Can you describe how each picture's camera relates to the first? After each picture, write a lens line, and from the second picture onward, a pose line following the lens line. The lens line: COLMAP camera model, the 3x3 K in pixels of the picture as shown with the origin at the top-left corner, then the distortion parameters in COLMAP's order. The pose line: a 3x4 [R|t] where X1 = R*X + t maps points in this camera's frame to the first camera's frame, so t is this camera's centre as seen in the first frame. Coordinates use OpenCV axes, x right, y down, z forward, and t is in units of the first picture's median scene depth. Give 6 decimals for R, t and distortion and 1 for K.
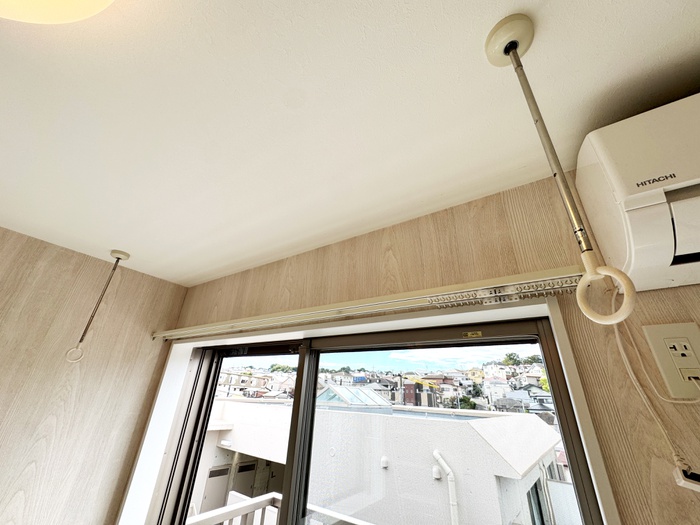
lens RADIAL K [[279.1, 0, 347.9], [0, 279.1, 261.8], [0, 0, 1]] dist [-0.003237, -0.000389]
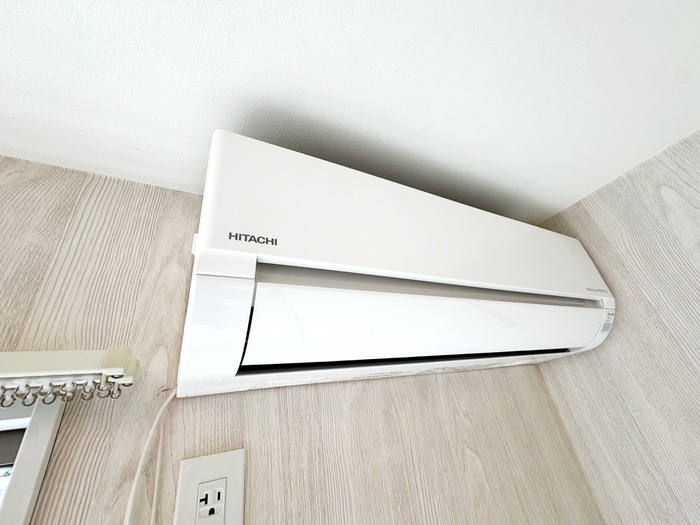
lens RADIAL K [[279.1, 0, 350.5], [0, 279.1, 259.3], [0, 0, 1]] dist [-0.003237, -0.000389]
pose [[0.452379, 0.331599, 0.827886, 0.577185], [-0.240778, 0.939244, -0.244635, -0.124030], [-0.858708, -0.088669, 0.504736, 0.412970]]
